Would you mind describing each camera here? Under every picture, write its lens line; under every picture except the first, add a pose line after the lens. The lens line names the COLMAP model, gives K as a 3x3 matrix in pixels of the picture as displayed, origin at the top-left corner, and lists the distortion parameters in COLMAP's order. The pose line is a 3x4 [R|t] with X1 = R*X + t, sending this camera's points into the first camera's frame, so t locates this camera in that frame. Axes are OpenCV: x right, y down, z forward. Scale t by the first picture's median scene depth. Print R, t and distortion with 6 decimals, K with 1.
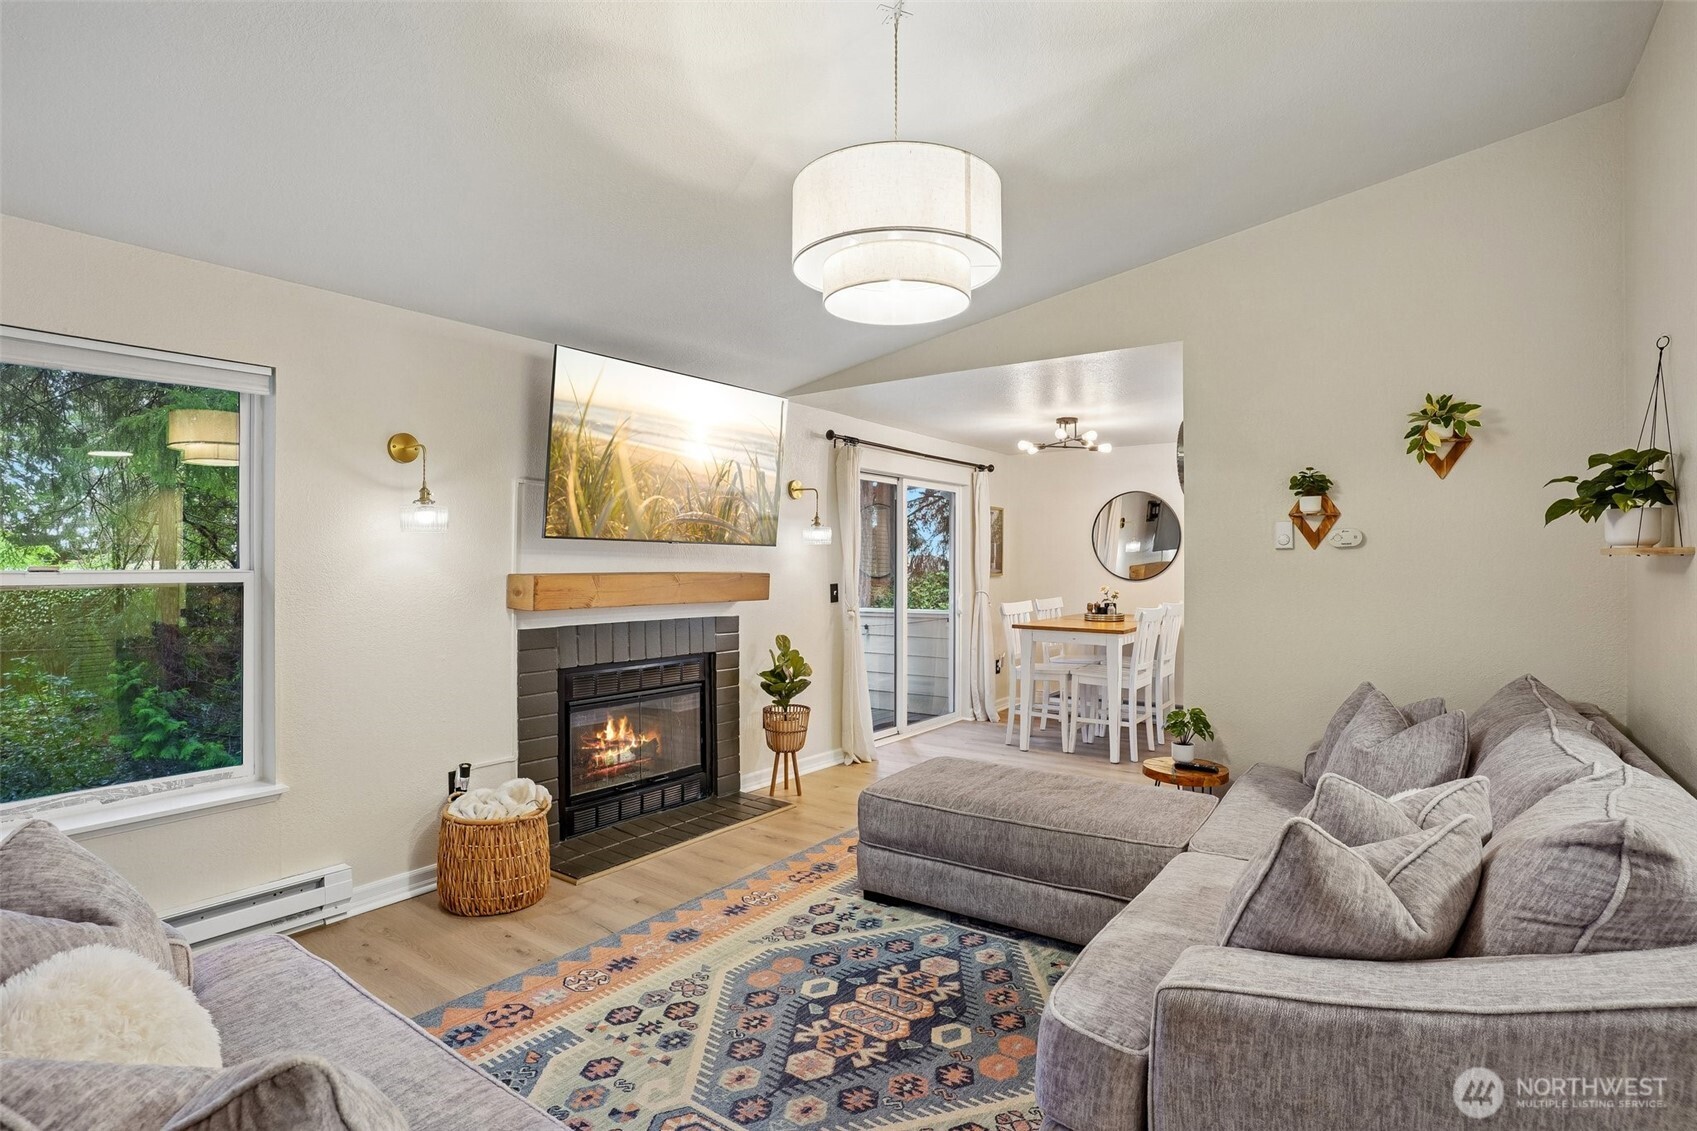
lens RADIAL K [[846.2, 0, 853.4], [0, 846.2, 562.5], [0, 0, 1]] dist [-0.083658, 0.039018]
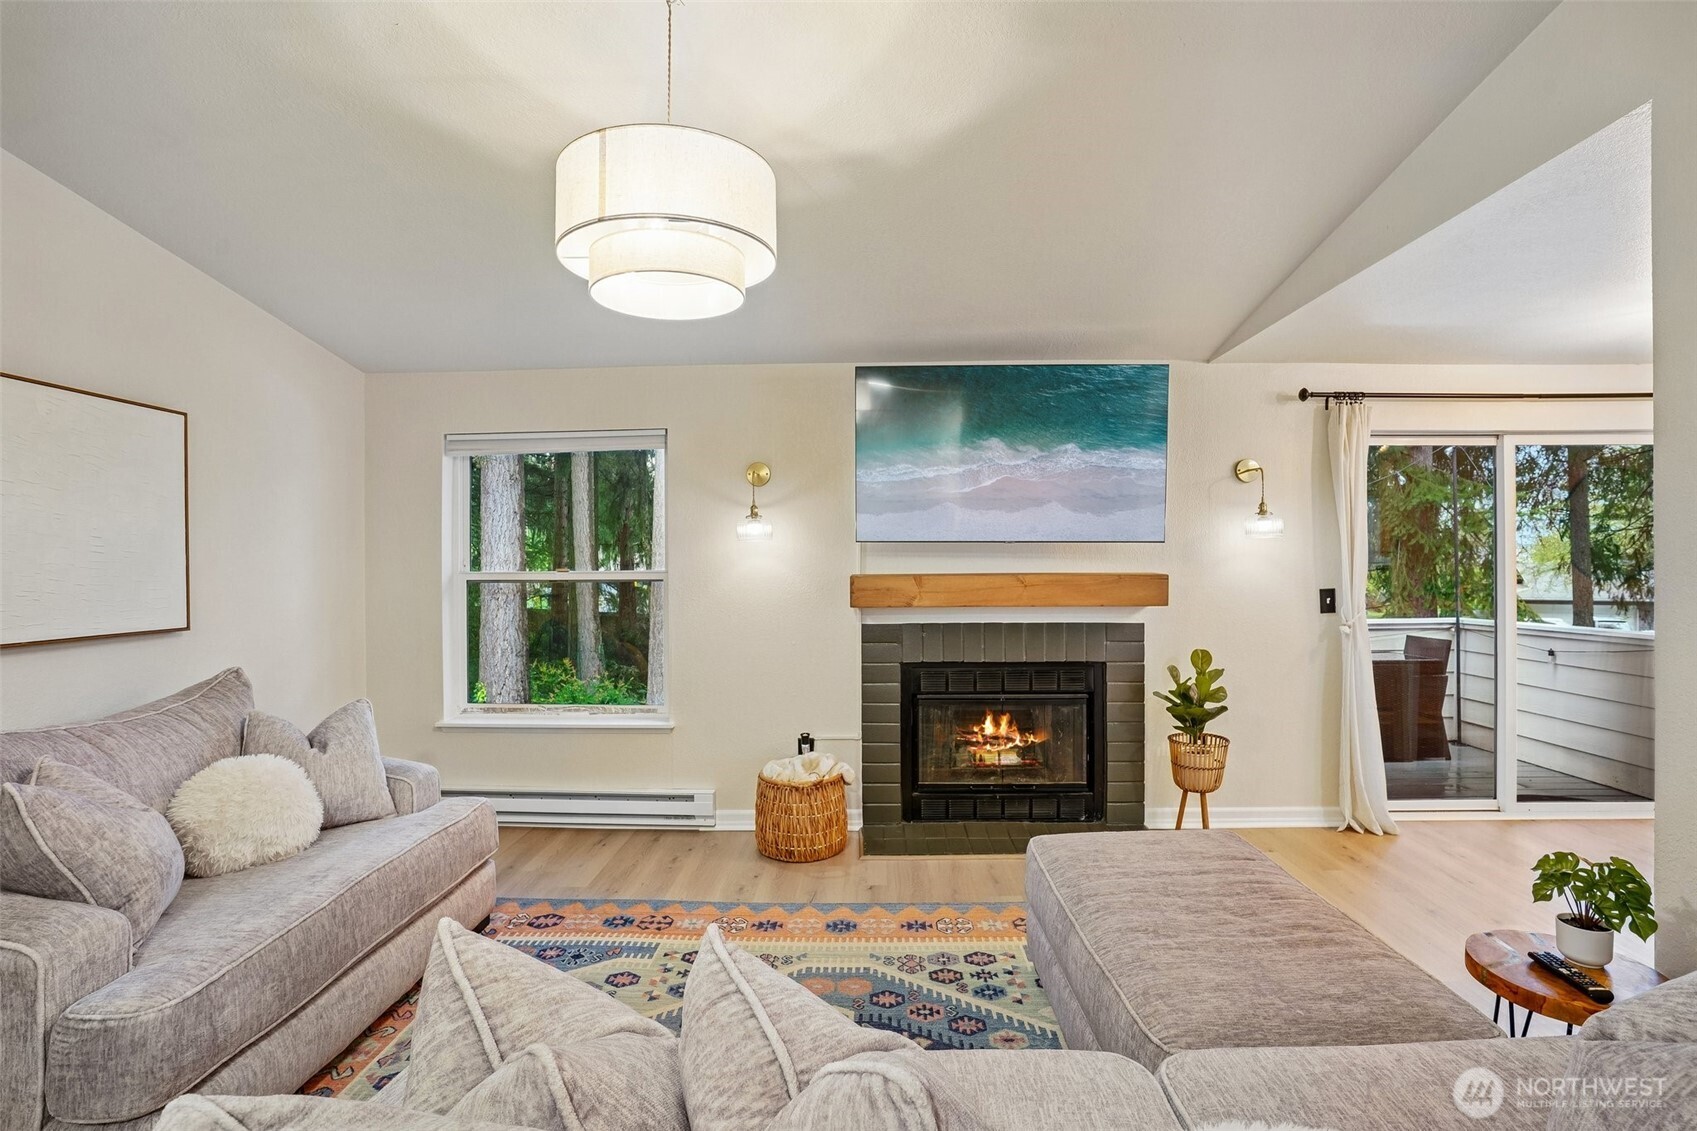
lens RADIAL K [[846.2, 0, 853.4], [0, 846.2, 562.5], [0, 0, 1]] dist [-0.083658, 0.039018]
pose [[0.556990, -0.002564, -0.830516, 0.613459], [0.007301, 0.999972, 0.001810, -0.004929], [0.830487, -0.007072, 0.556992, 0.403021]]
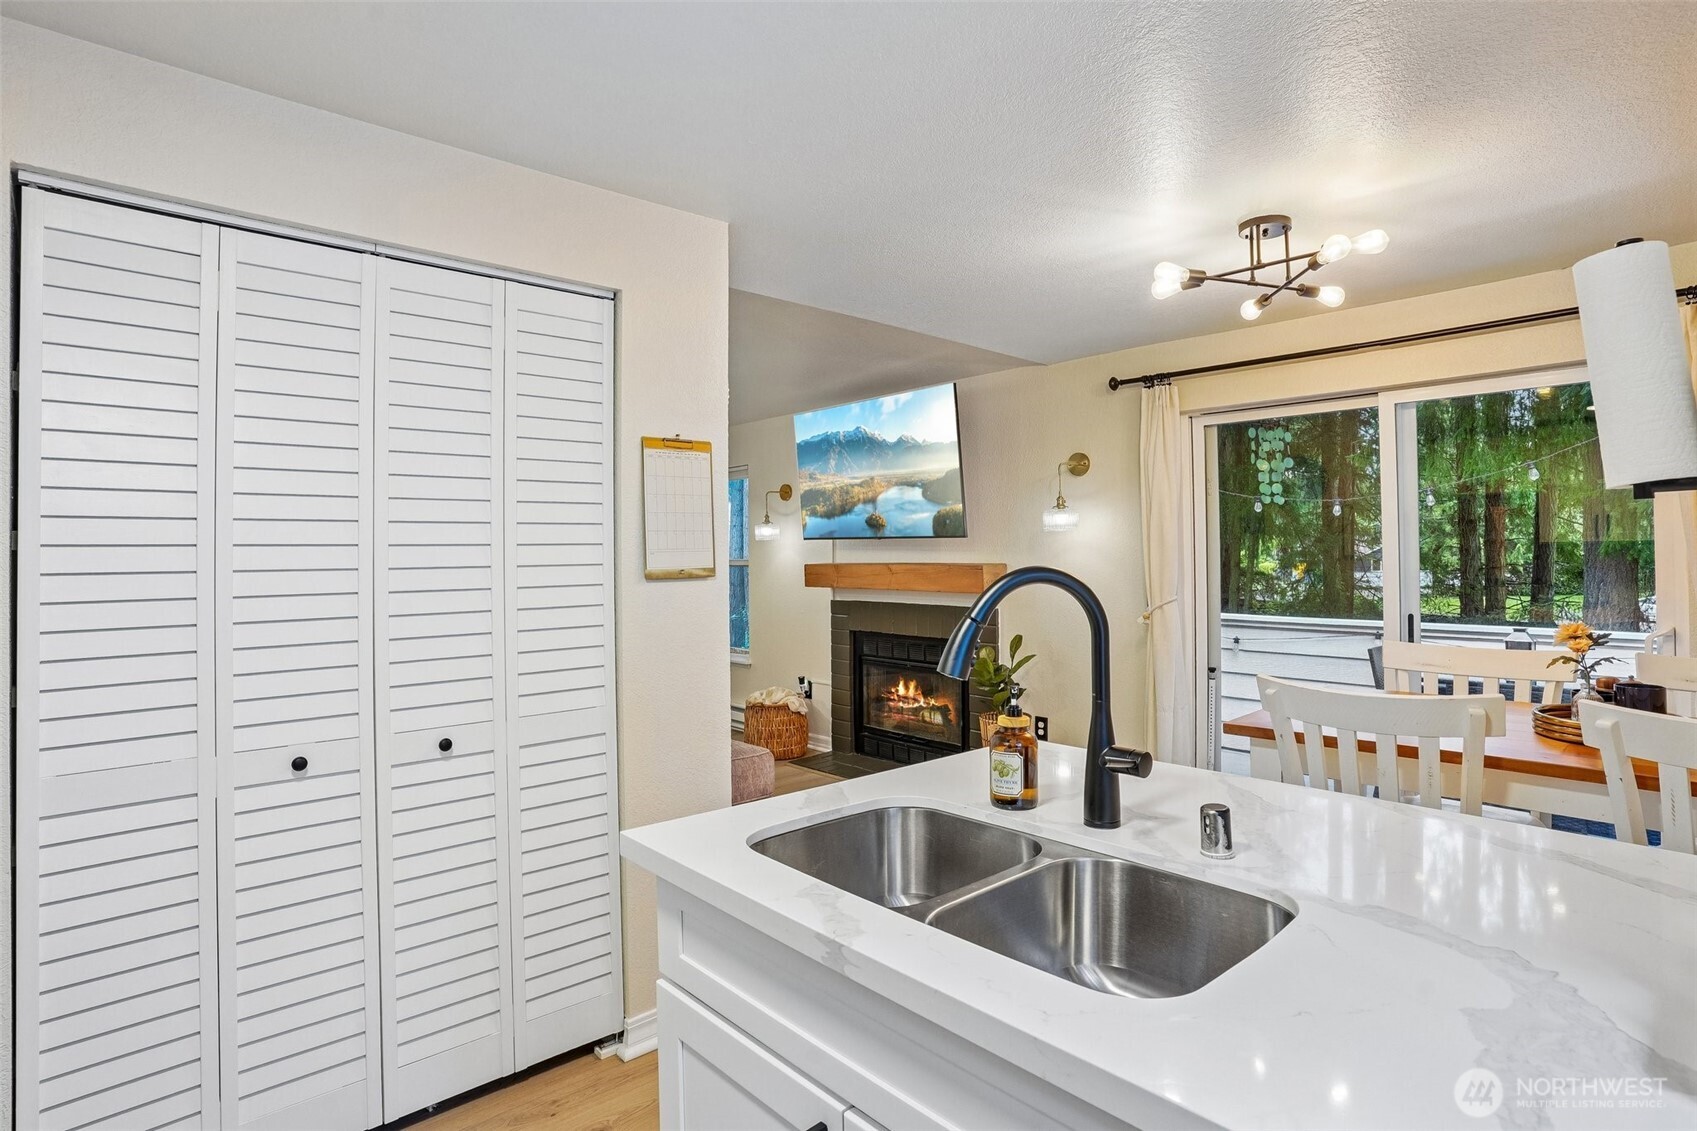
lens RADIAL K [[867.1, 0, 874.4], [0, 867.1, 527.5], [0, 0, 1]] dist [-0.039308, -0.000612]
pose [[-0.213933, -0.020147, -0.976641, 1.282702], [0.013432, 0.999632, -0.023563, -0.014417], [0.976756, -0.018159, -0.213583, 1.606694]]
